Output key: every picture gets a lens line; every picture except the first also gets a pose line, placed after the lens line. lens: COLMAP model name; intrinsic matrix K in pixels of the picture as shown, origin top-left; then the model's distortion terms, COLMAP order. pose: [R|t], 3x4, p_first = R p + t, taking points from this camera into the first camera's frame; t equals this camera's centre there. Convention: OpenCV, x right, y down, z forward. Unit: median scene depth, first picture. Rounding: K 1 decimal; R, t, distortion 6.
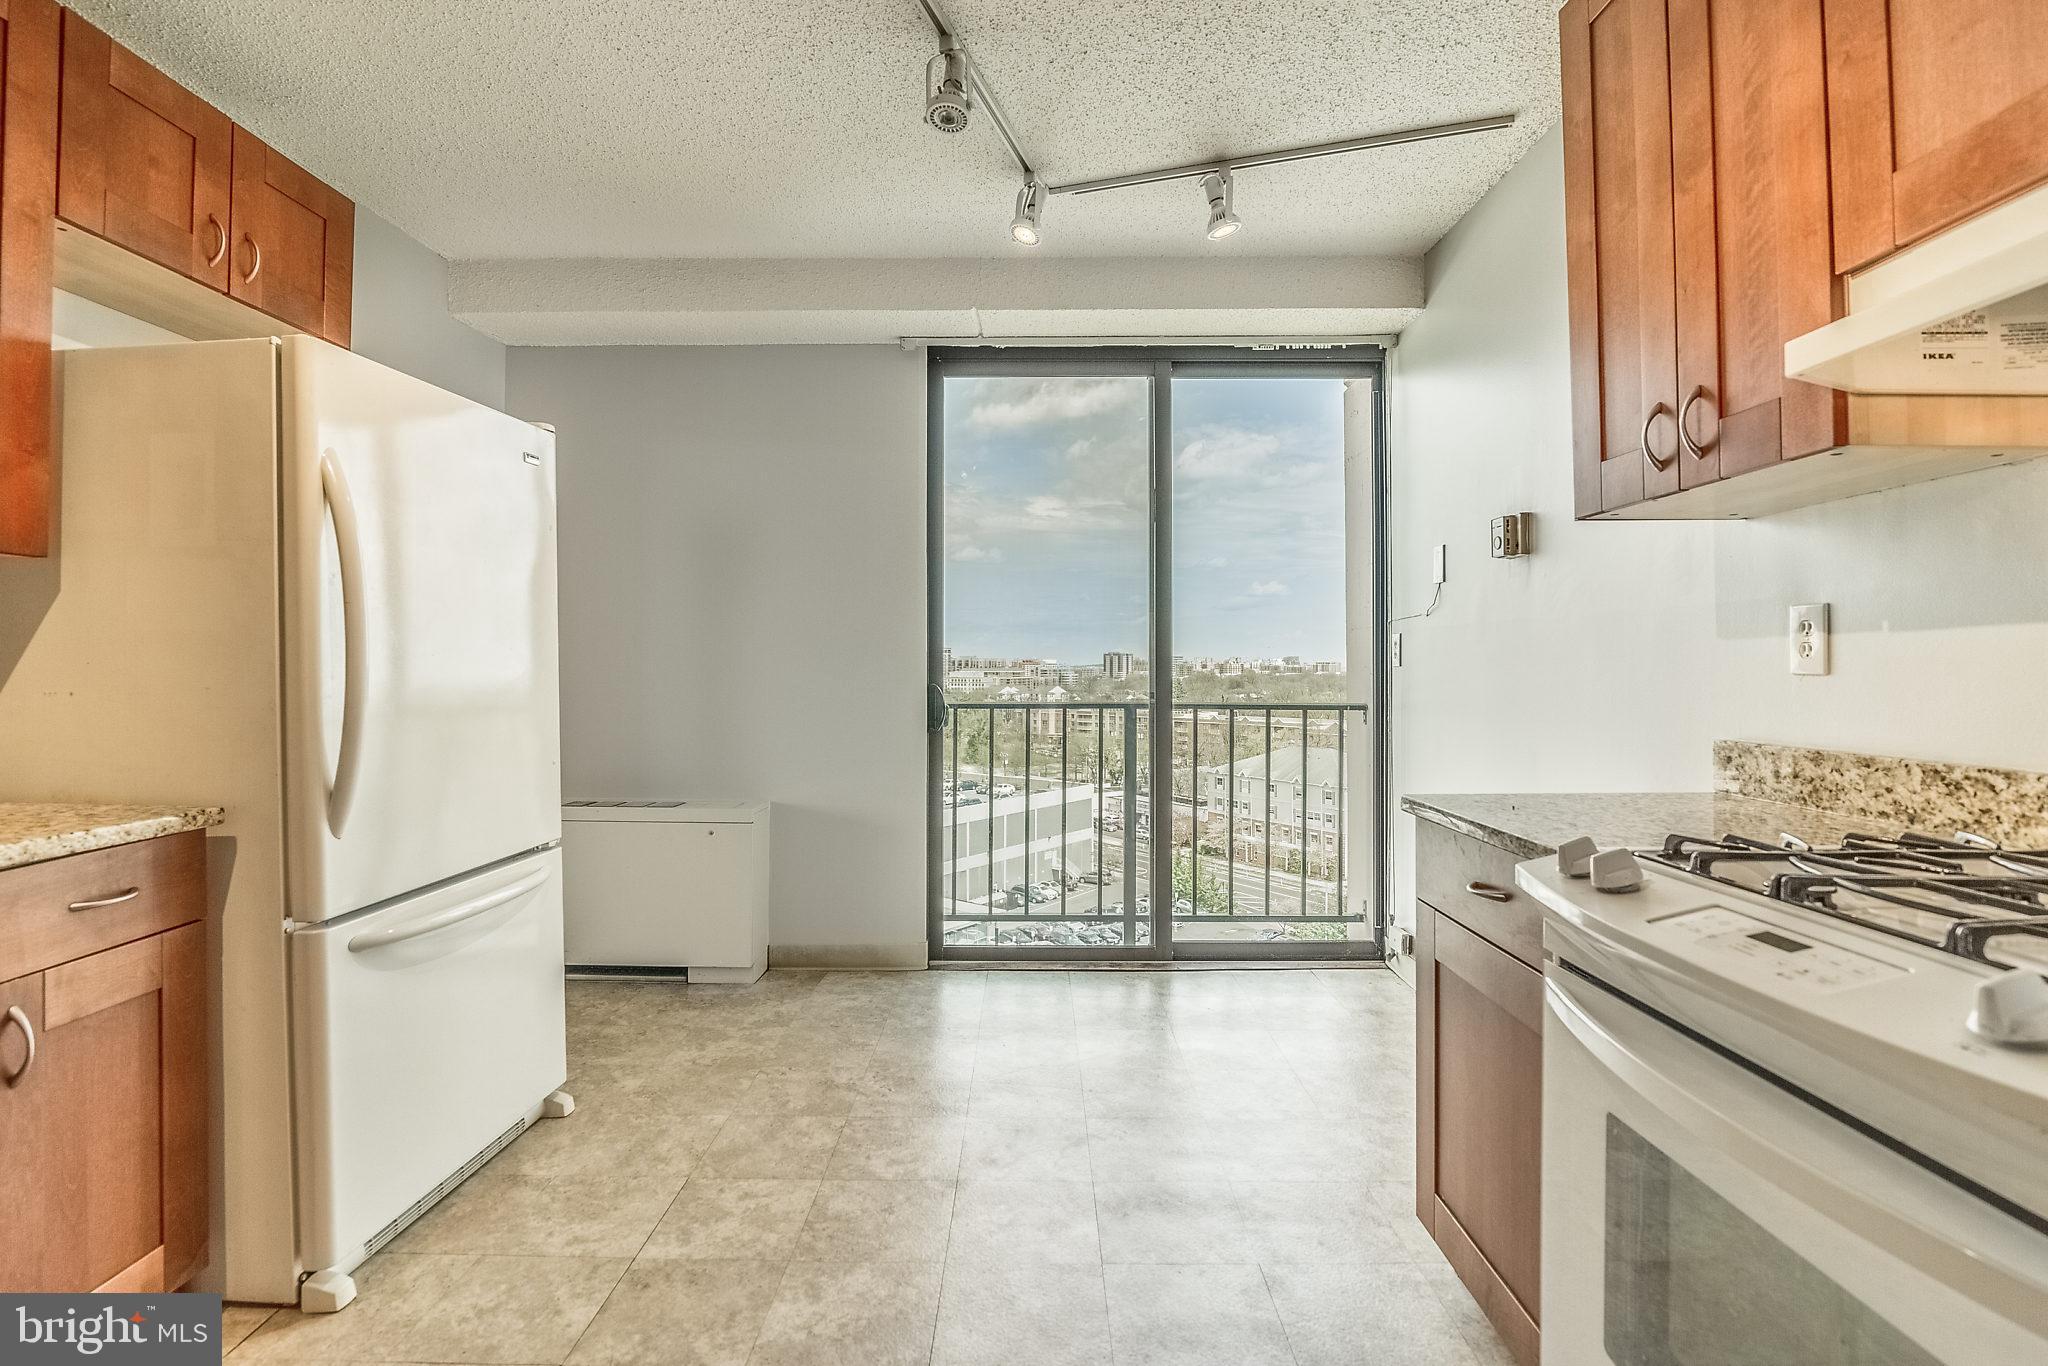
lens RADIAL K [[939.2, 0, 1027.3], [0, 939.2, 656.5], [0, 0, 1]] dist [0.001187, 0.000187]
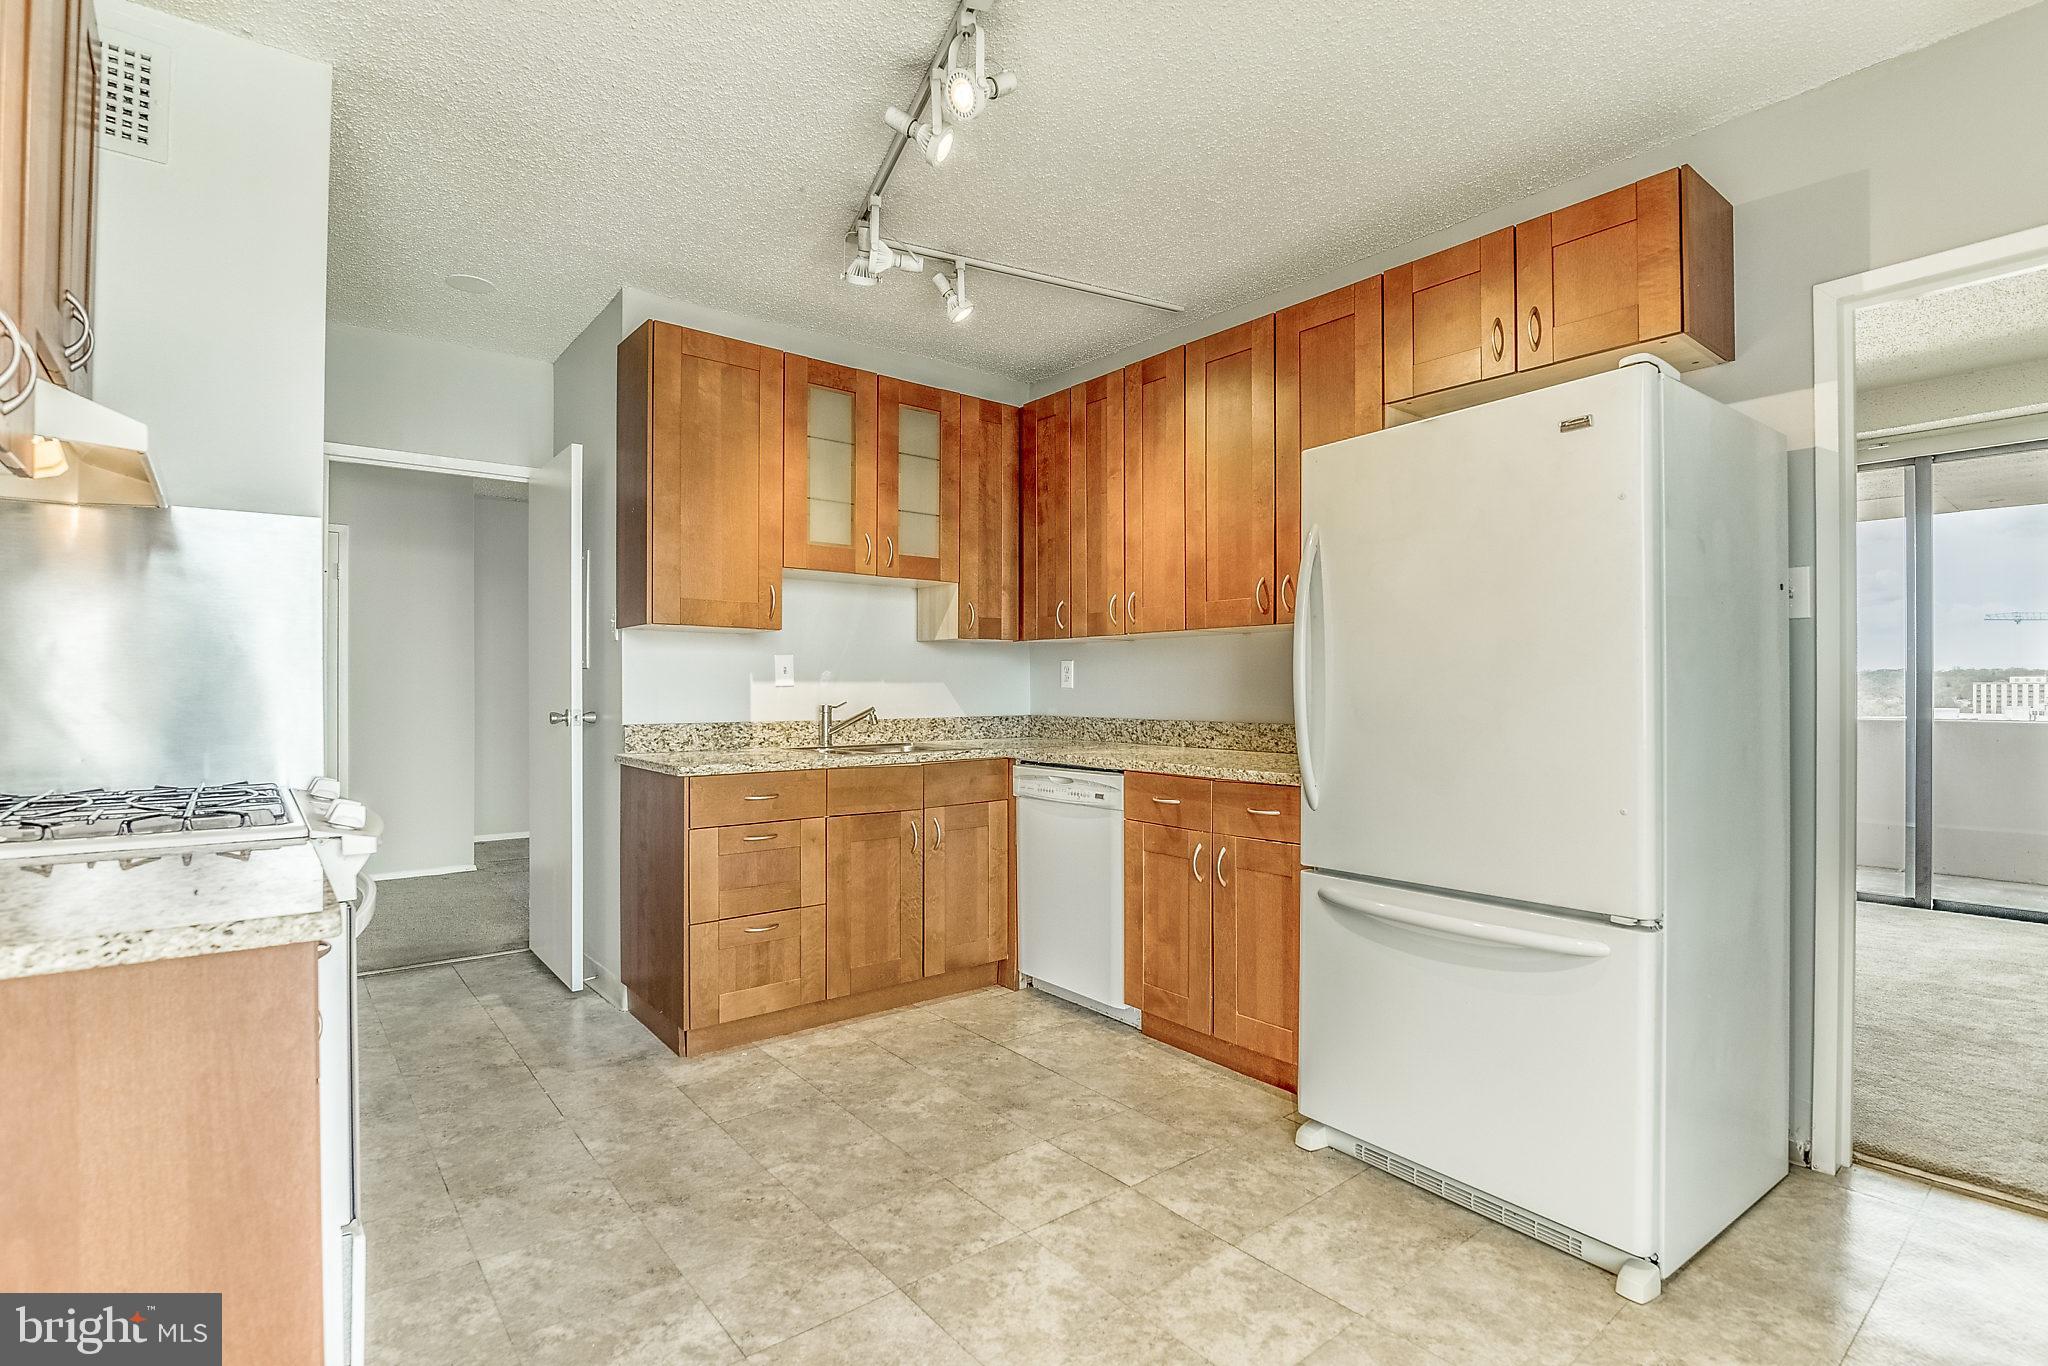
lens RADIAL K [[972.4, 0, 1024.0], [0, 972.4, 683.0], [0, 0, 1]] dist [-0.020441, 0.001112]
pose [[-0.764746, -0.002753, -0.644327, 0.585686], [0.008026, 0.999873, -0.013798, 0.031687], [0.644282, -0.015724, -0.764626, 2.159410]]
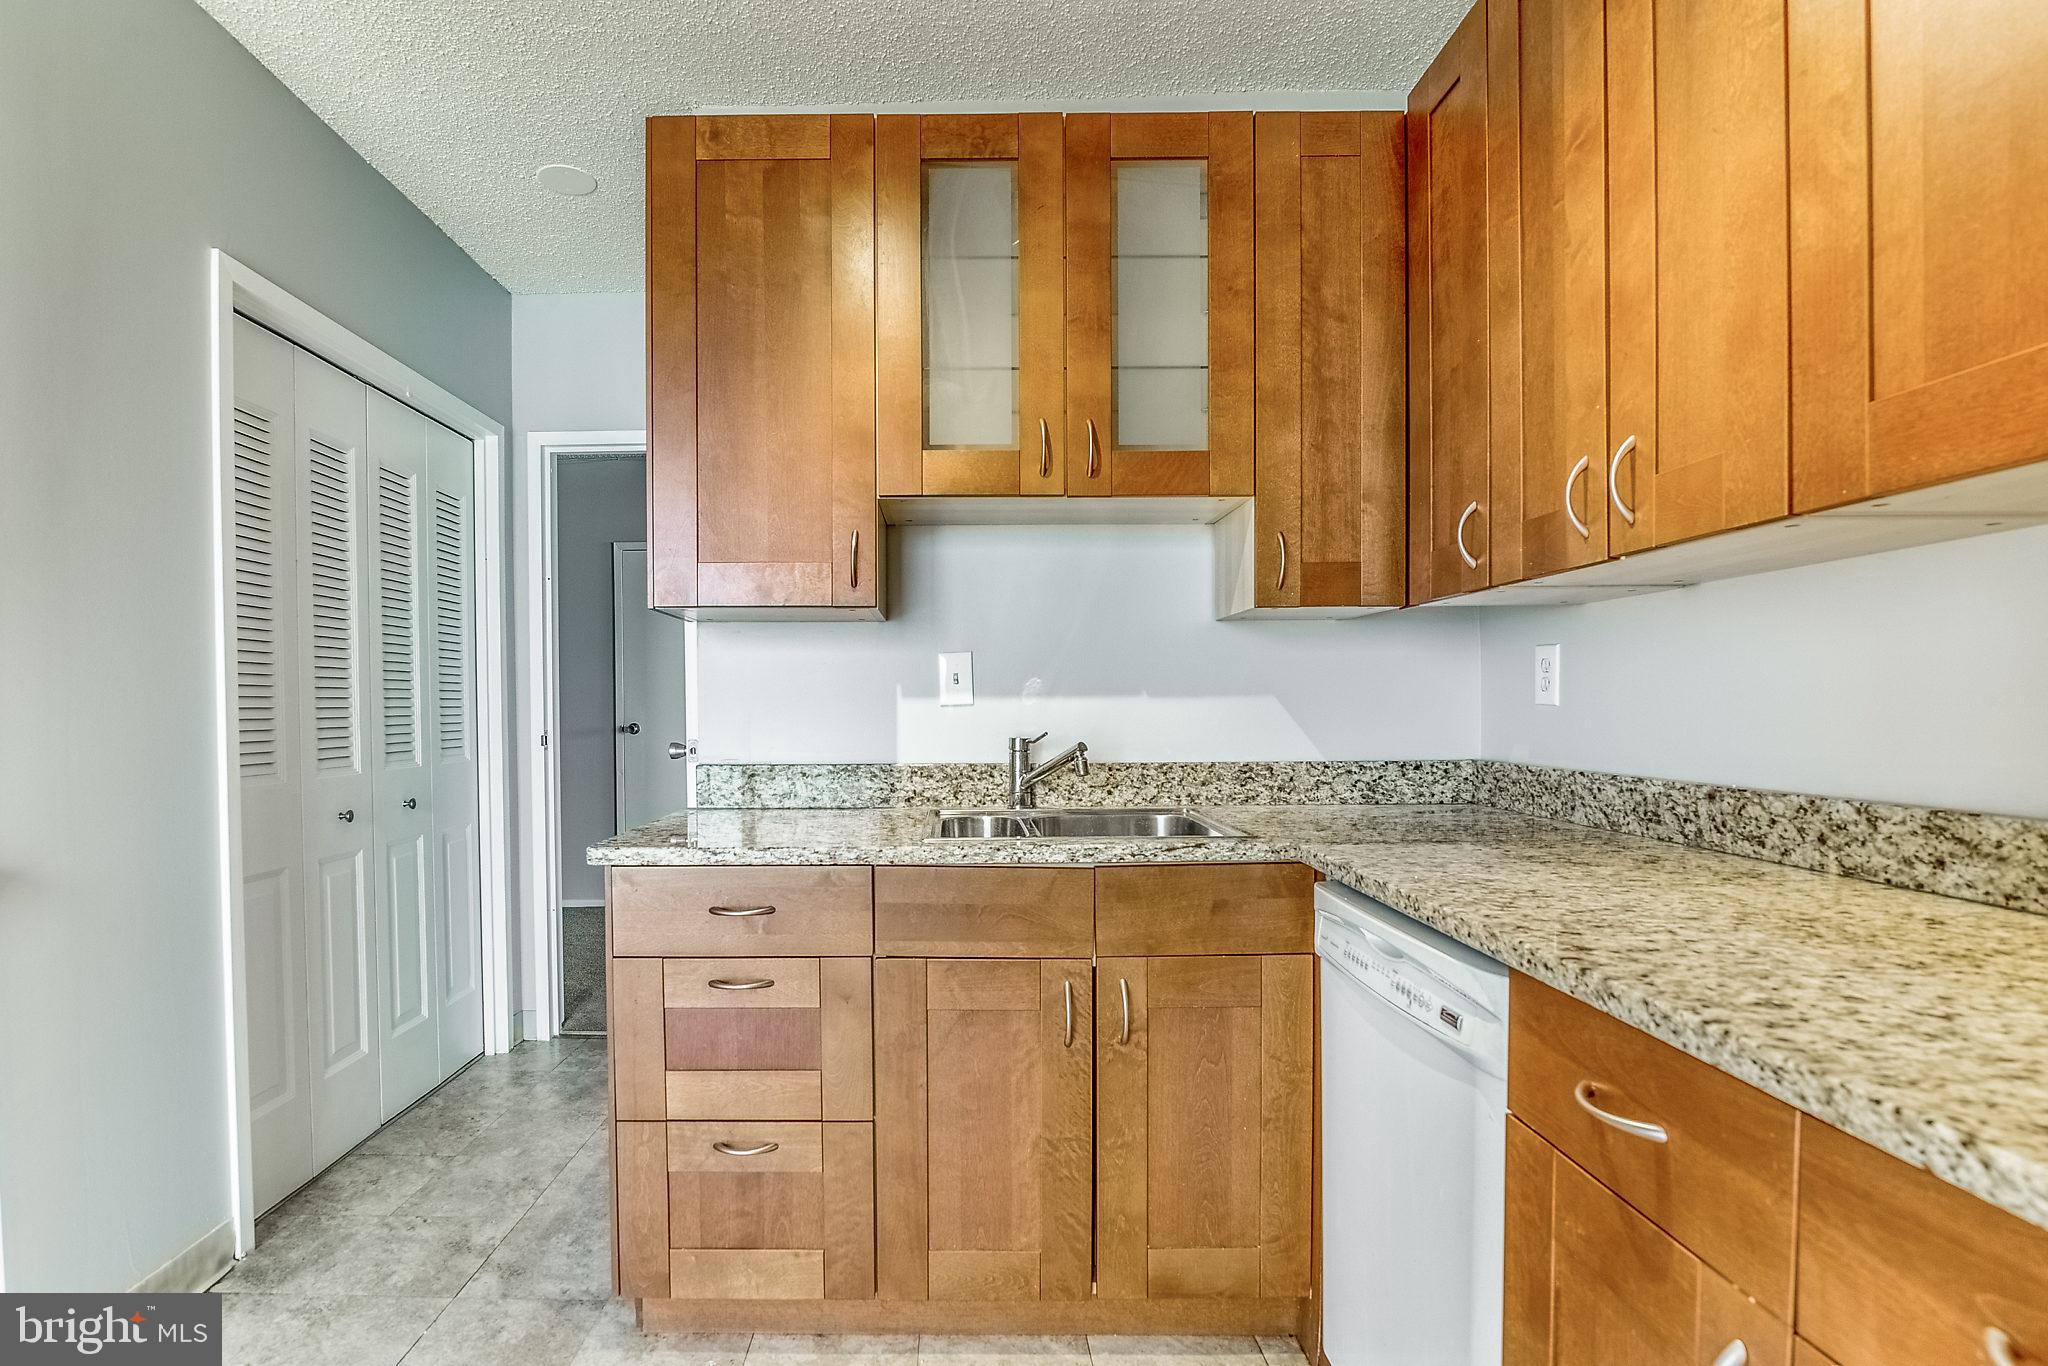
lens RADIAL K [[974.1, 0, 963.2], [0, 974.1, 725.7], [0, 0, 1]] dist [-0.023349, 0.000175]
pose [[-0.999945, 0.007076, -0.007767, -0.584830], [0.007009, 0.999938, 0.008695, 0.018498], [0.007828, 0.008640, -0.999932, 1.333825]]
